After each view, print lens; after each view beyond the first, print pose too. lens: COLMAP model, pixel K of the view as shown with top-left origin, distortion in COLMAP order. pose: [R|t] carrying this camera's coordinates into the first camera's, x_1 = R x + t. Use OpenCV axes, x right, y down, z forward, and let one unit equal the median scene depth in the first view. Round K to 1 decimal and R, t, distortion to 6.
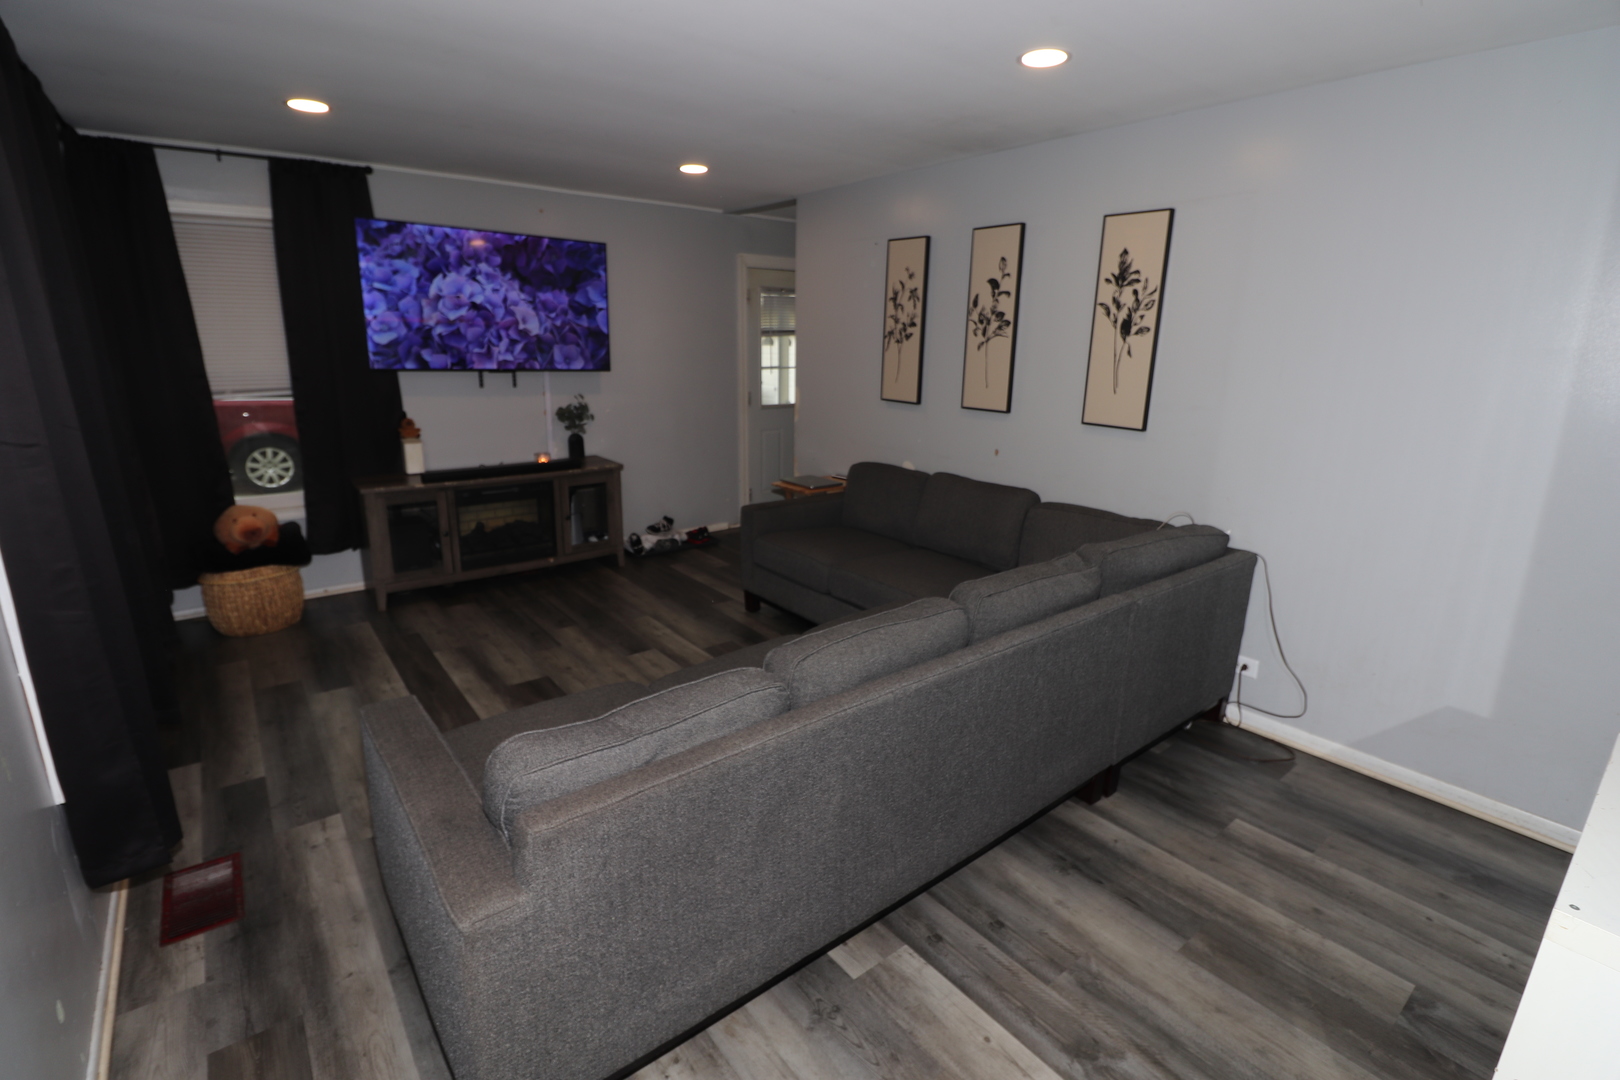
lens RADIAL K [[745.1, 0, 815.4], [0, 745.1, 531.5], [0, 0, 1]] dist [0.000157, -0.013687]
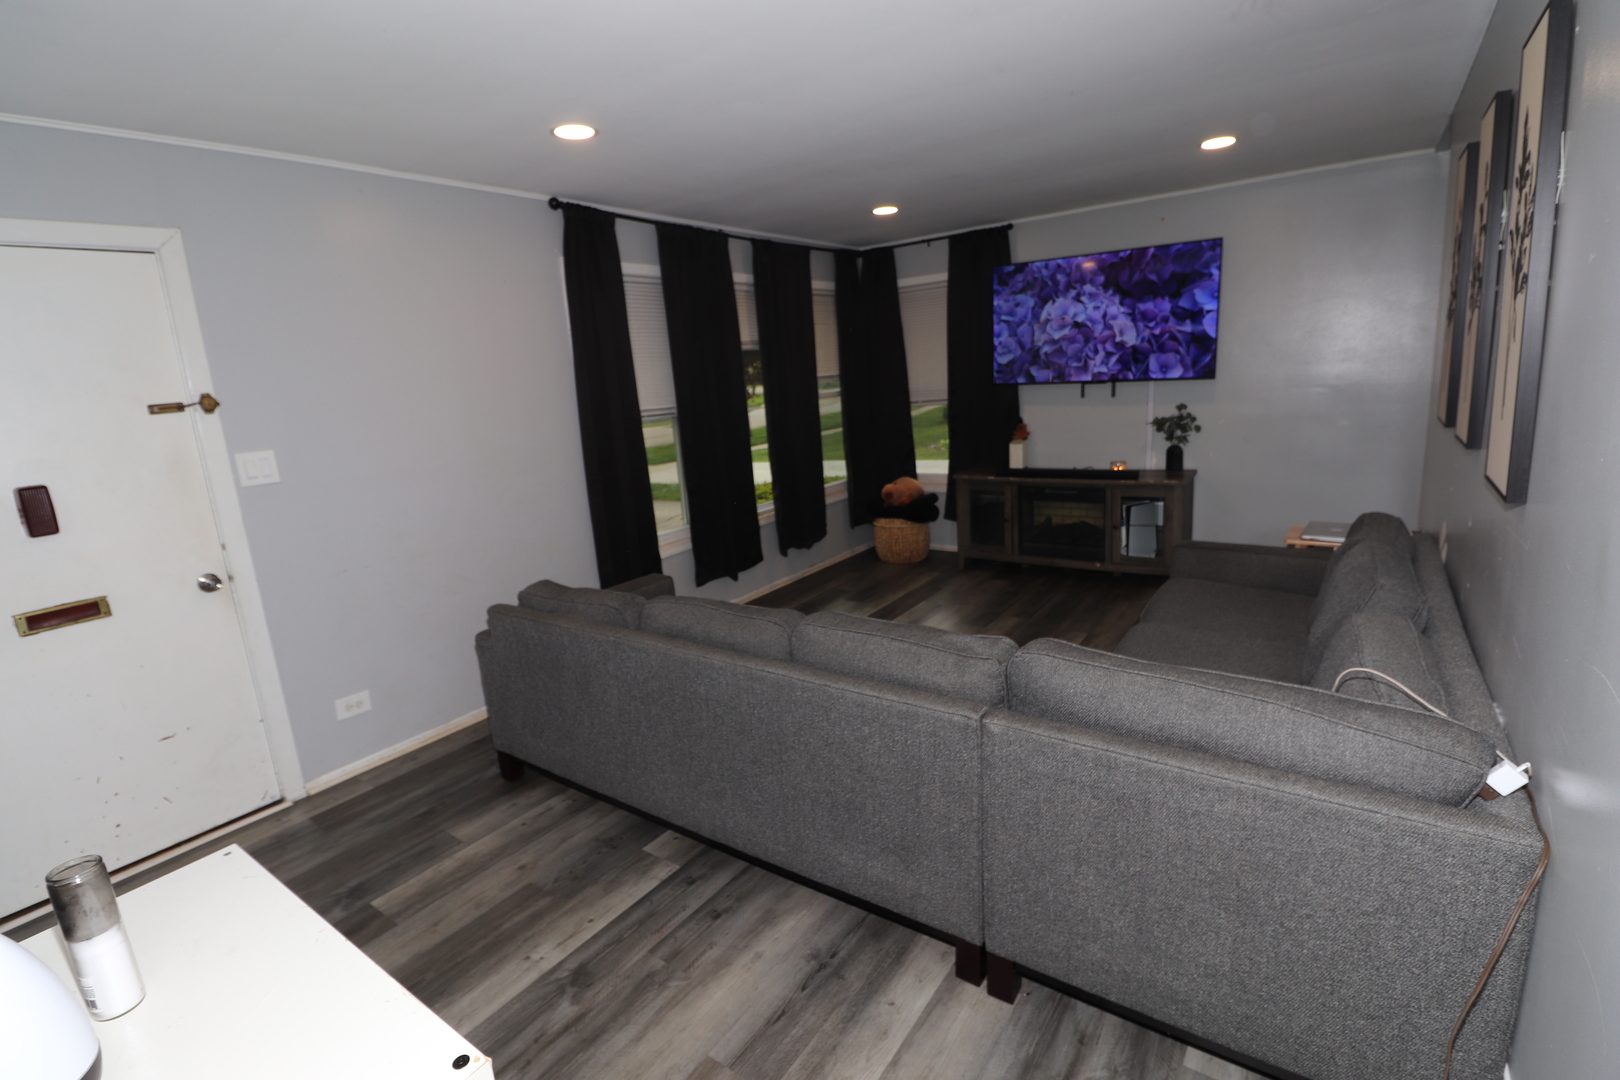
lens RADIAL K [[745.1, 0, 815.4], [0, 745.1, 531.5], [0, 0, 1]] dist [0.000157, -0.013687]
pose [[0.280150, 0.167598, -0.945213, 0.540513], [-0.169724, 0.977777, 0.123068, -0.072293], [0.944833, 0.125948, 0.302370, 0.336980]]
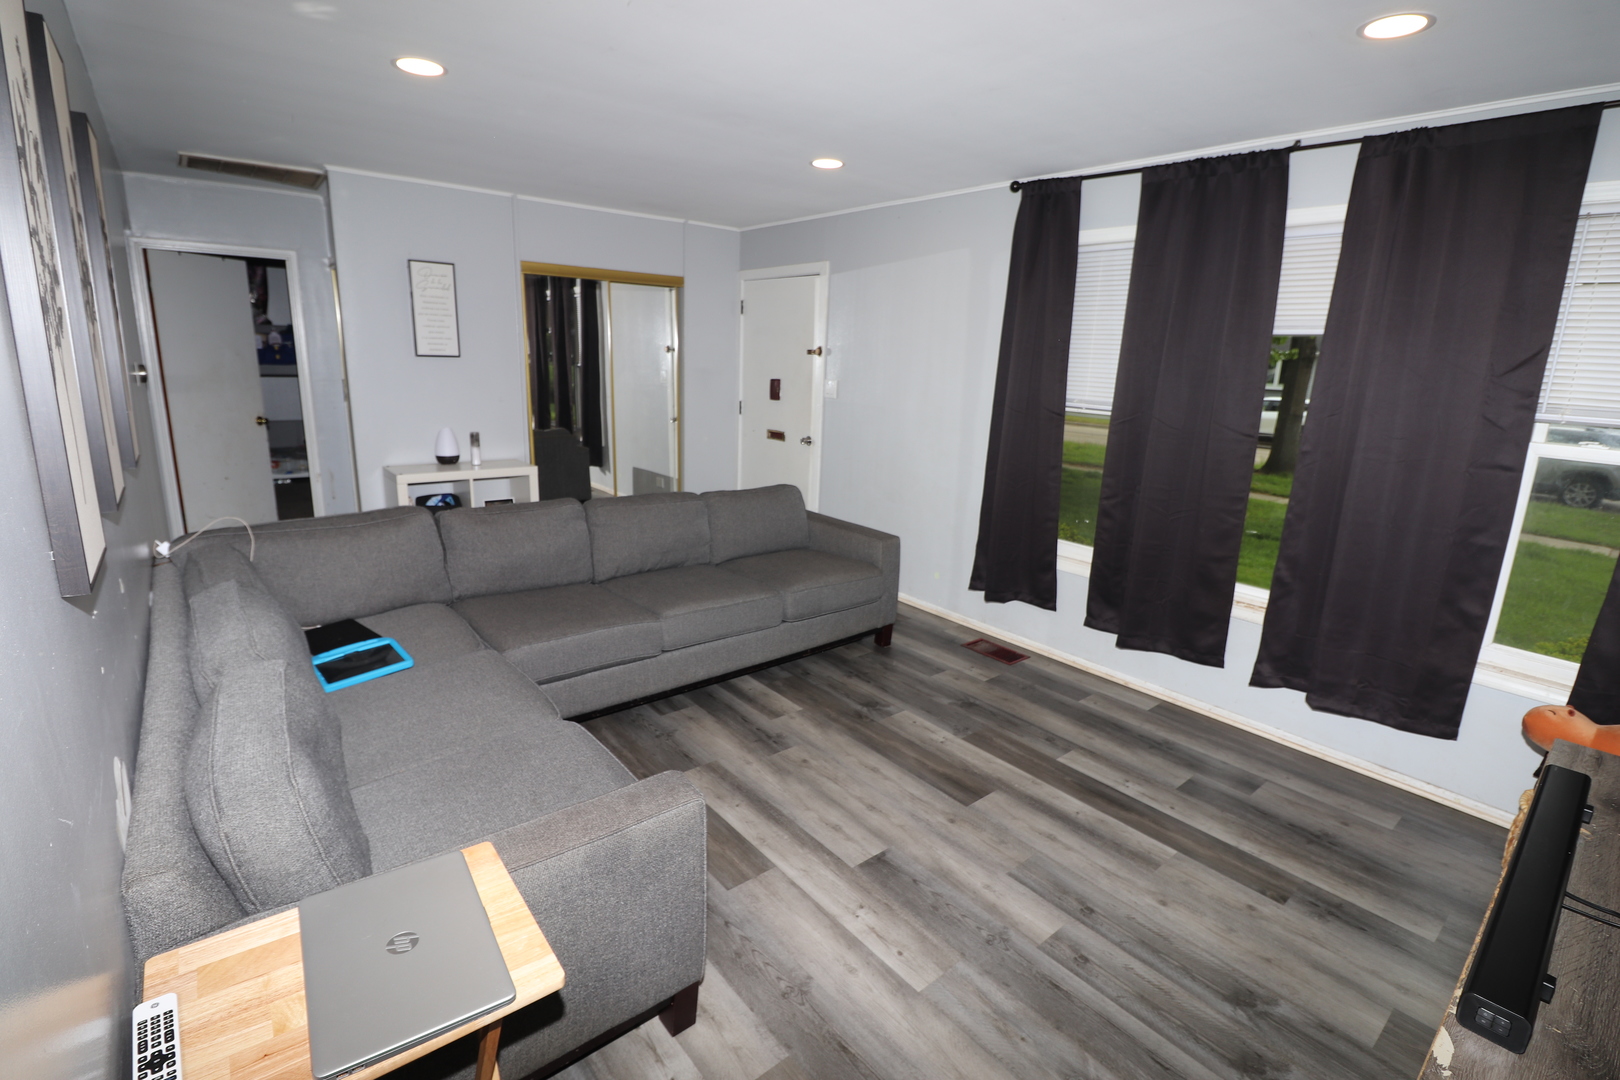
lens RADIAL K [[745.1, 0, 815.4], [0, 745.1, 531.5], [0, 0, 1]] dist [0.000157, -0.013687]
pose [[-0.998190, -0.048172, -0.036014, -0.127224], [-0.059440, 0.881562, 0.468310, -0.310374], [0.009189, 0.469603, -0.882830, 1.191945]]
